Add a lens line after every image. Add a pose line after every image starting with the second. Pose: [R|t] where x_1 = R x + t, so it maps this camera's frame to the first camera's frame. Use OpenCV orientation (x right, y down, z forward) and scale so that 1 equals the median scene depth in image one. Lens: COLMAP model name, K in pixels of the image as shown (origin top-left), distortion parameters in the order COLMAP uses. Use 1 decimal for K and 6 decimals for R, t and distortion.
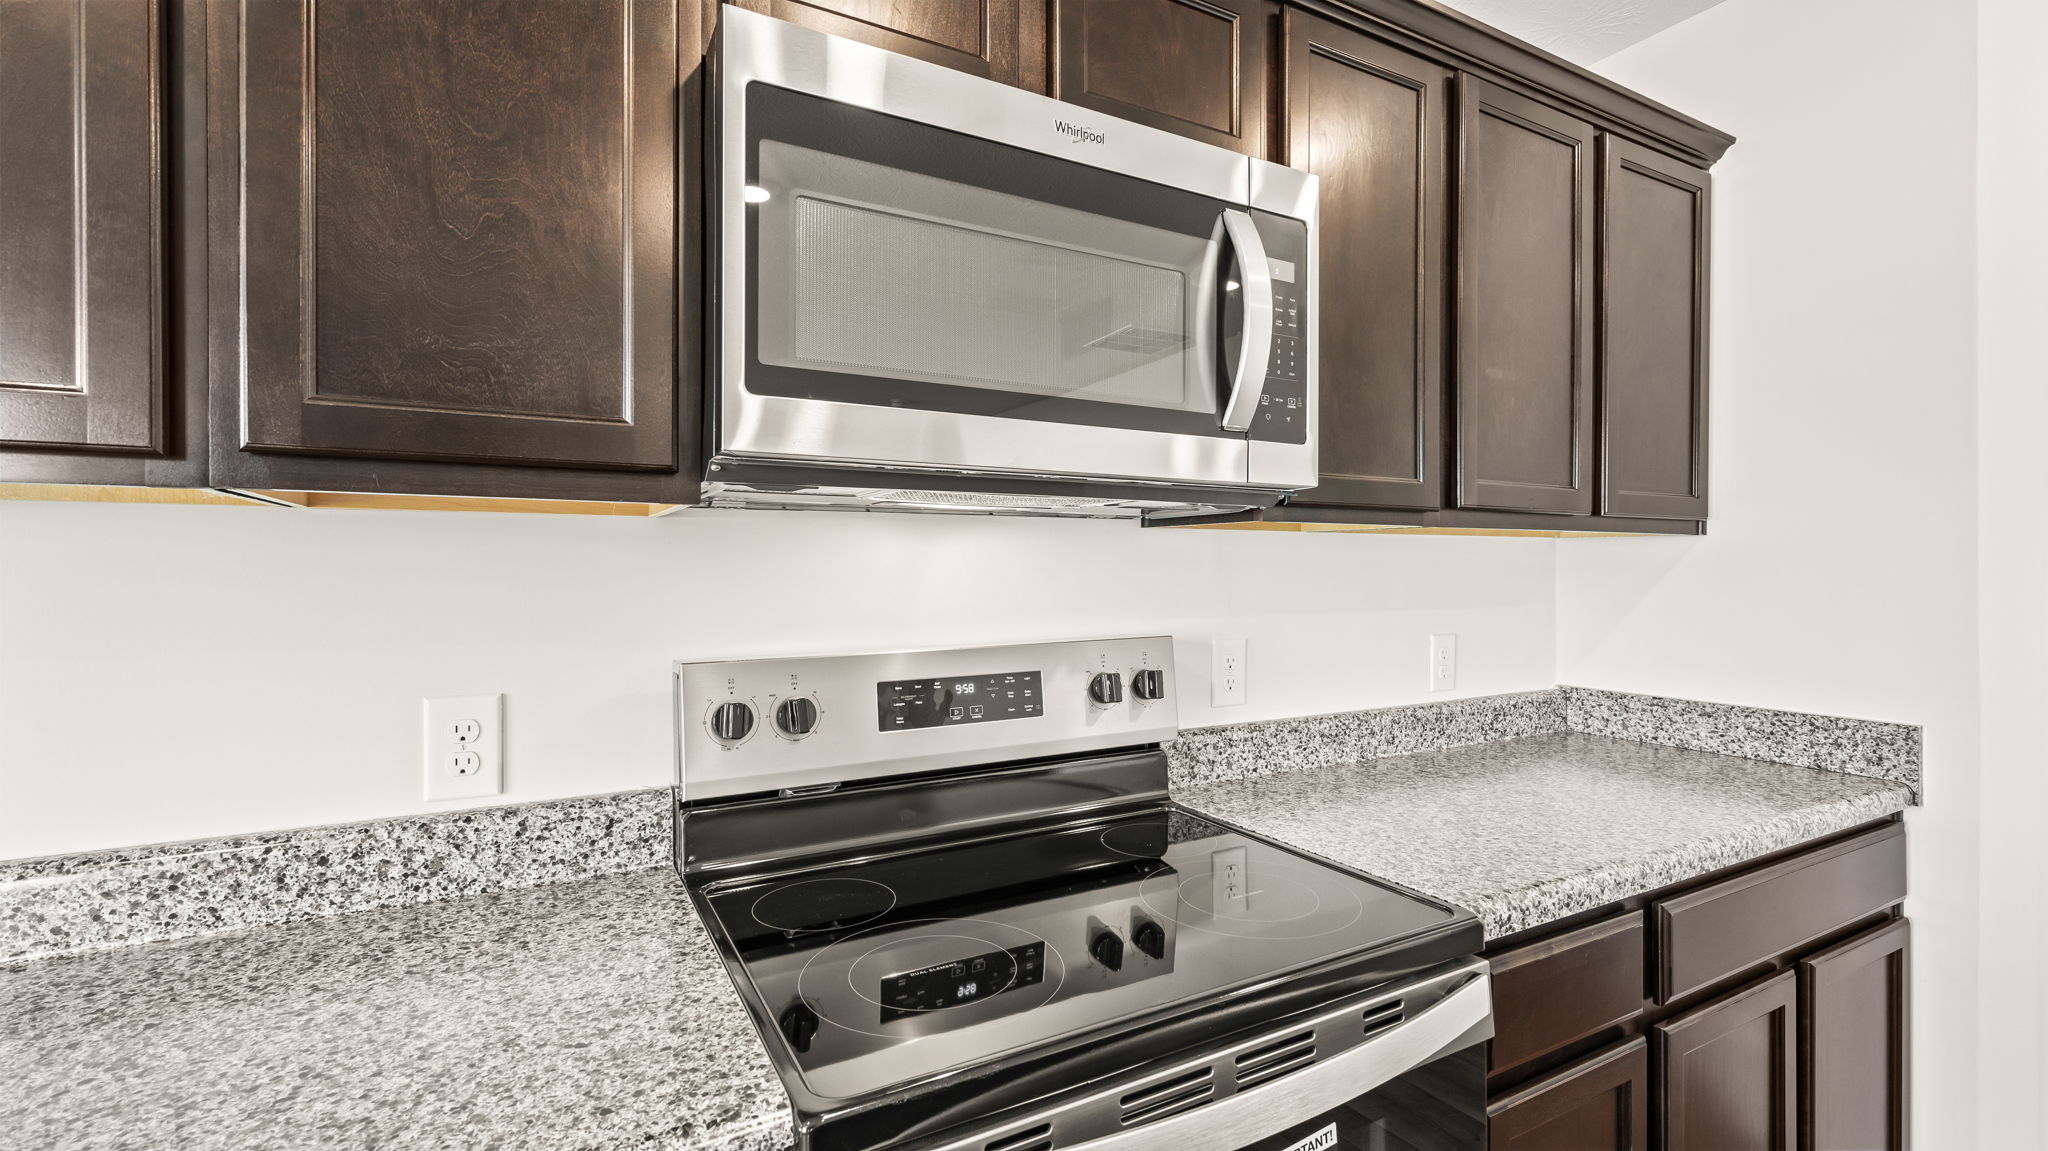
lens RADIAL K [[851.4, 0, 1065.2], [0, 851.4, 582.1], [0, 0, 1]] dist [-0.002180, 0.000228]
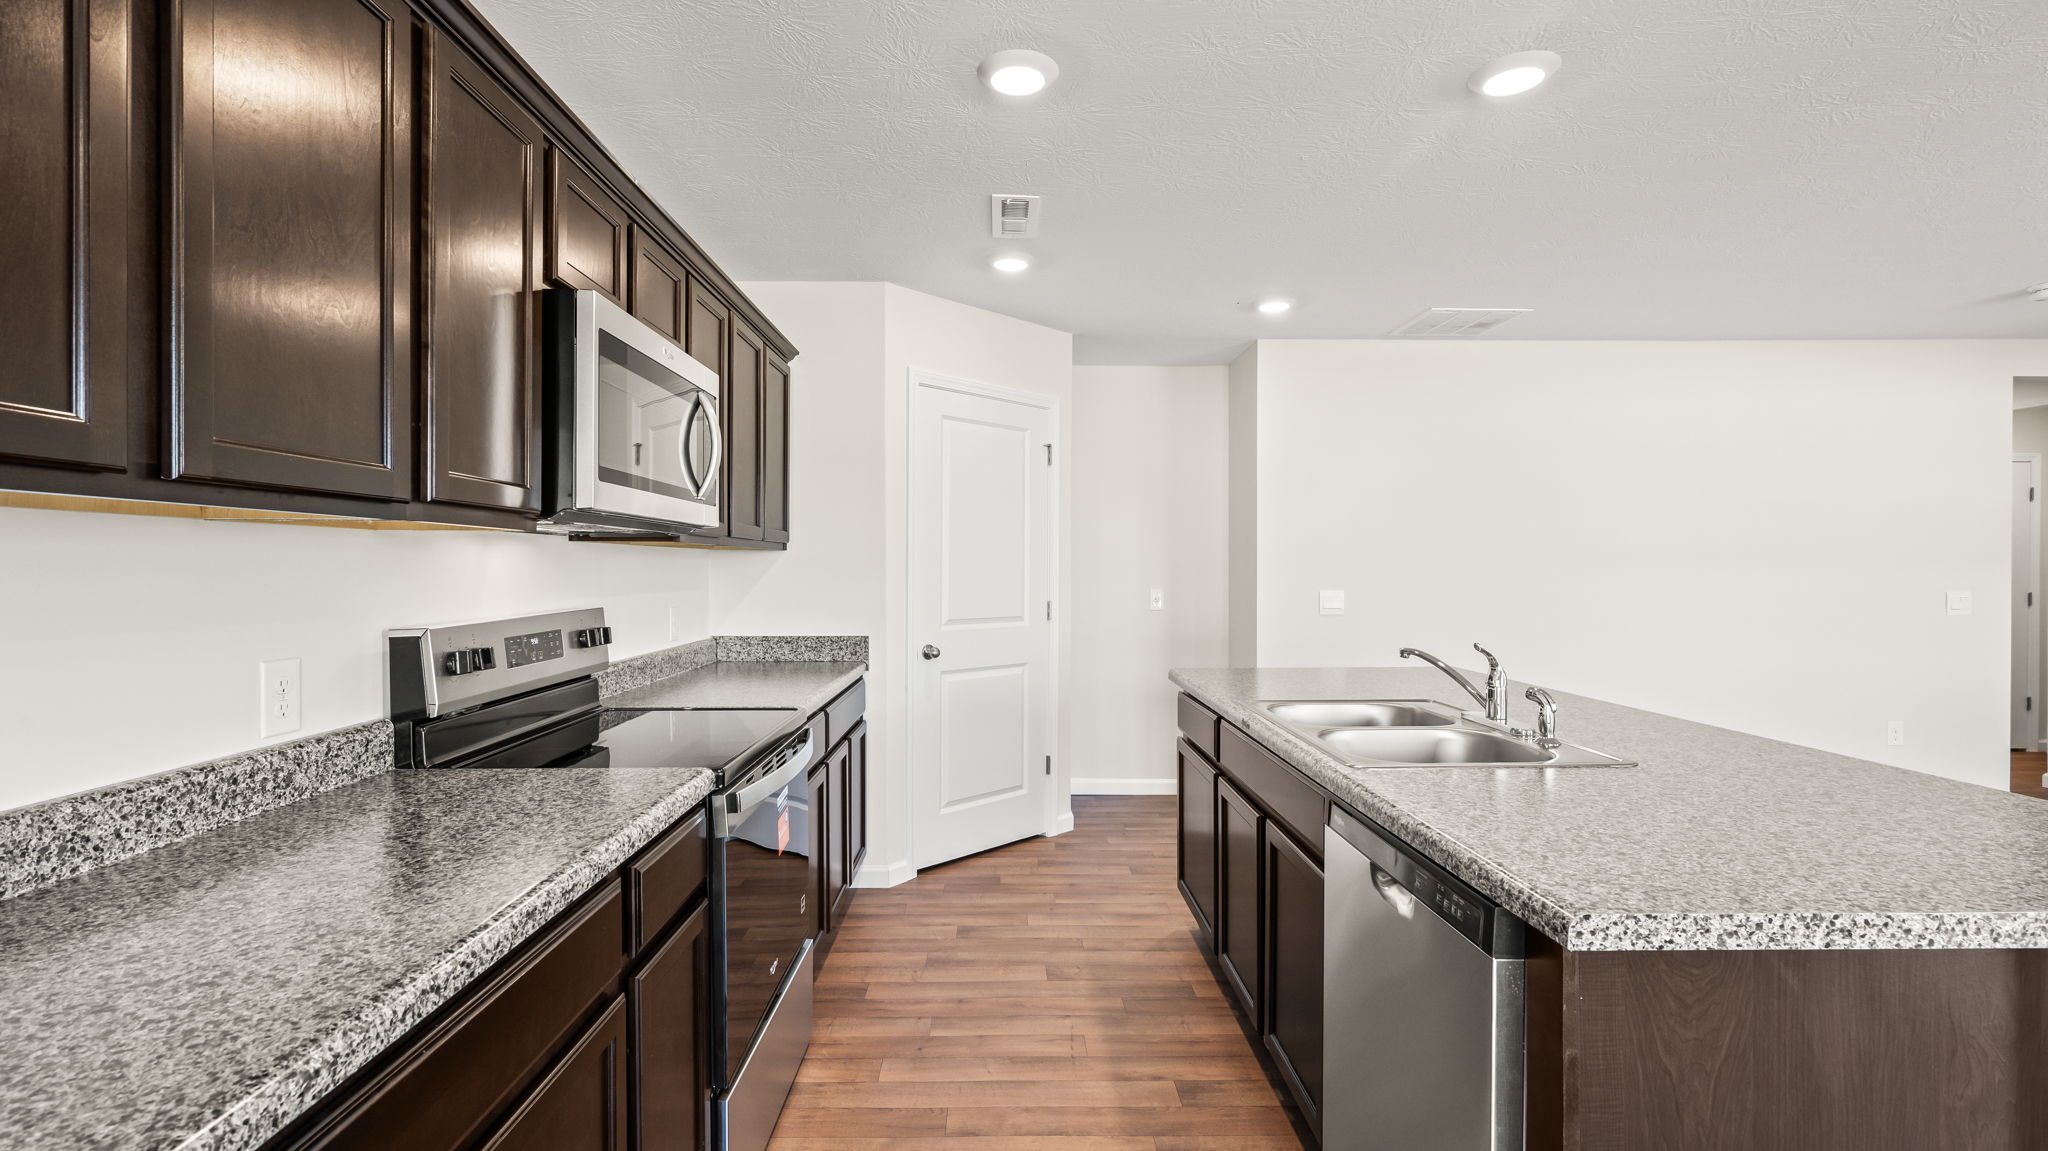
lens RADIAL K [[895.1, 0, 1024.0], [0, 895.1, 575.5], [0, 0, 1]] dist [-0.000576, -0.000047]
pose [[0.453581, -0.005618, 0.891197, -1.436036], [0.007705, 0.999967, 0.002383, 0.003914], [-0.891182, 0.005786, 0.453610, -0.713179]]
